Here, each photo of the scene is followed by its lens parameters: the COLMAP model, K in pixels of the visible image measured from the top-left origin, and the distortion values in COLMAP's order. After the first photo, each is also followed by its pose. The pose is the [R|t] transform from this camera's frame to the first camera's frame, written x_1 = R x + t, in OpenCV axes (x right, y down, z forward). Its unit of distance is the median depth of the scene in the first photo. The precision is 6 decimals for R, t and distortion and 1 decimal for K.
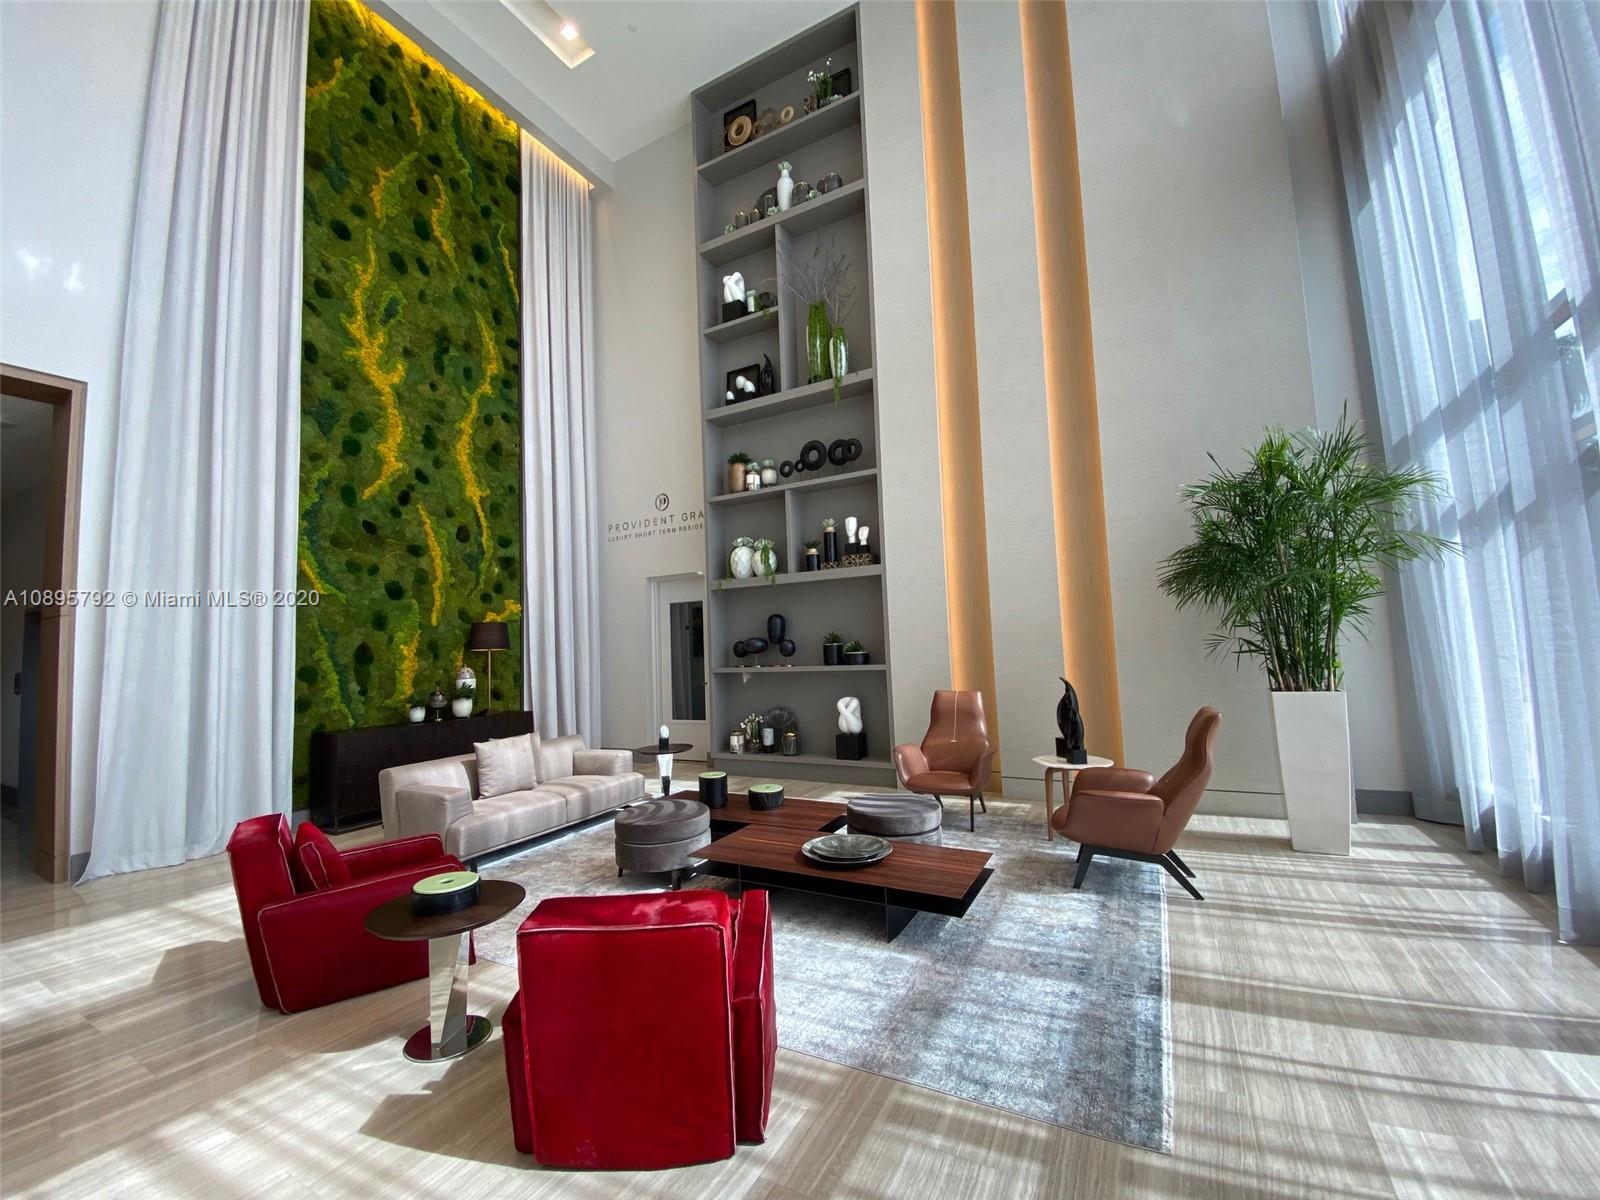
lens RADIAL K [[652.4, 0, 800.0], [0, 652.4, 607.5], [0, 0, 1]] dist [-0.000684, -0.012395]
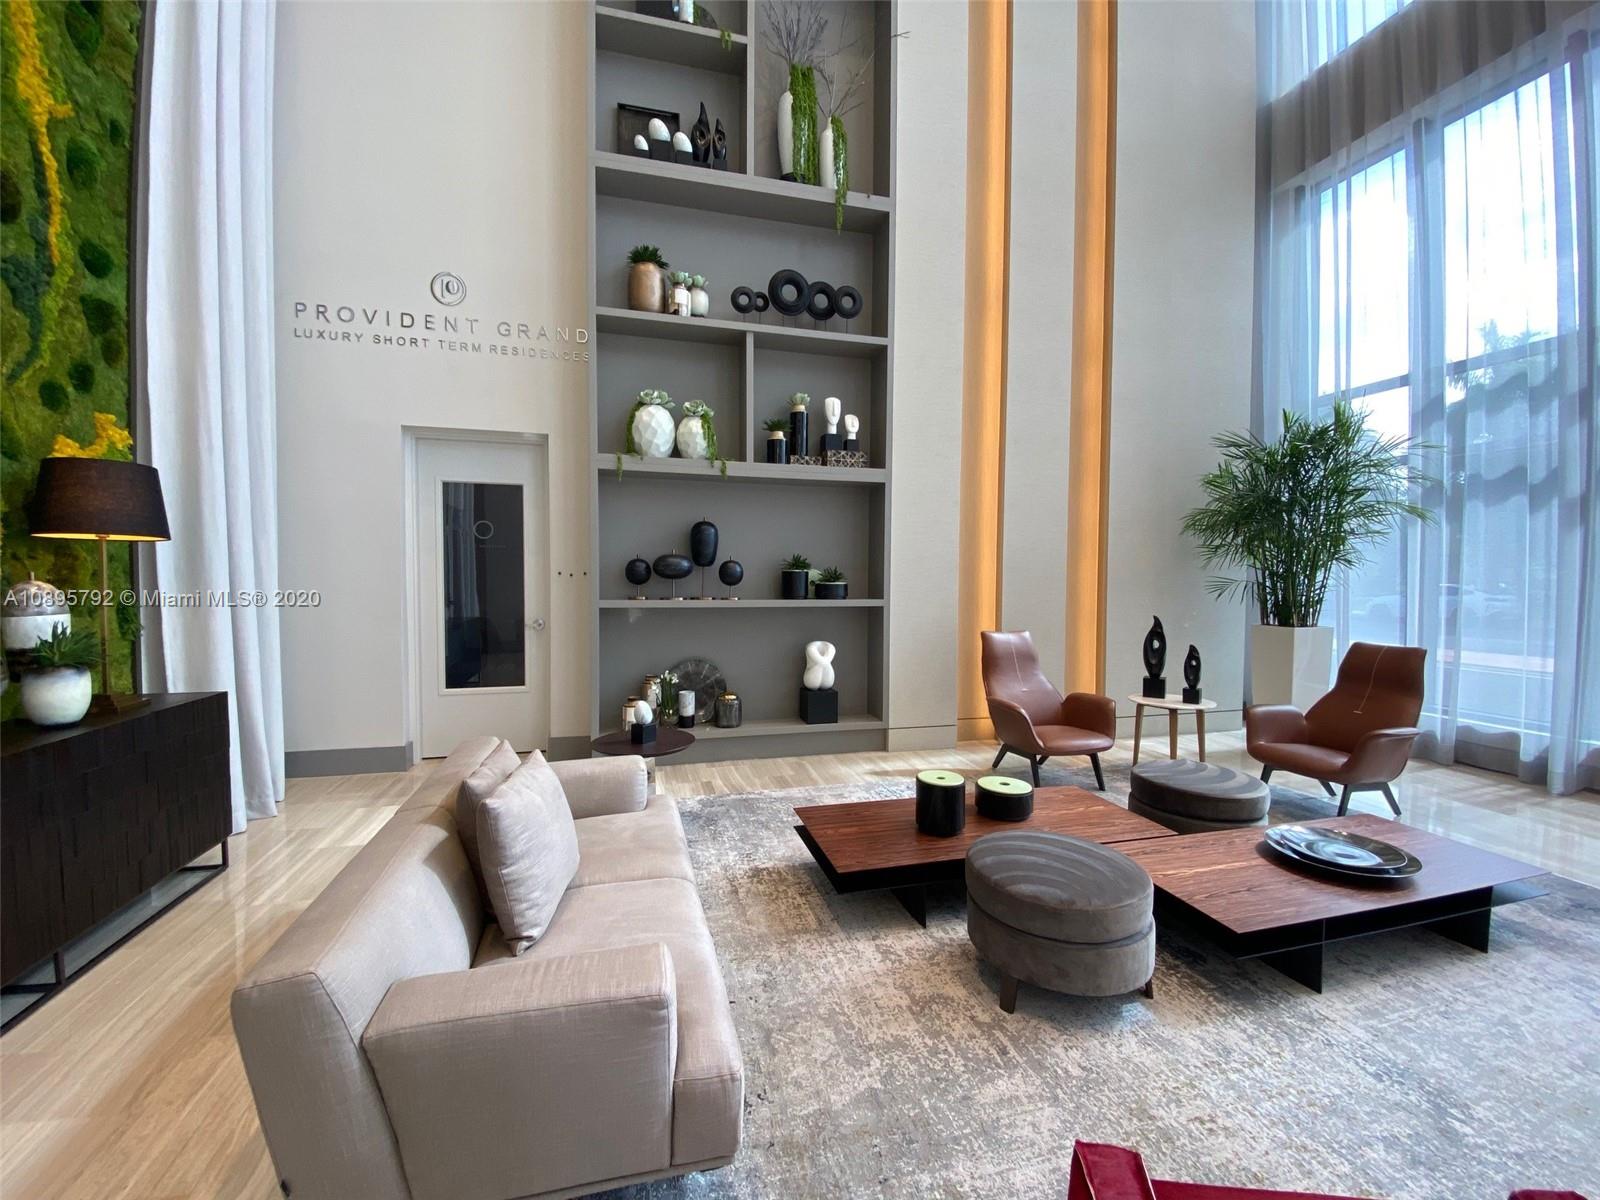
lens RADIAL K [[652.4, 0, 800.0], [0, 652.4, 607.5], [0, 0, 1]] dist [-0.000684, -0.012395]
pose [[0.733318, 0.013977, 0.679742, -0.416424], [-0.083330, 0.994098, 0.069458, 0.044406], [-0.674760, -0.107578, 0.730155, 0.444870]]
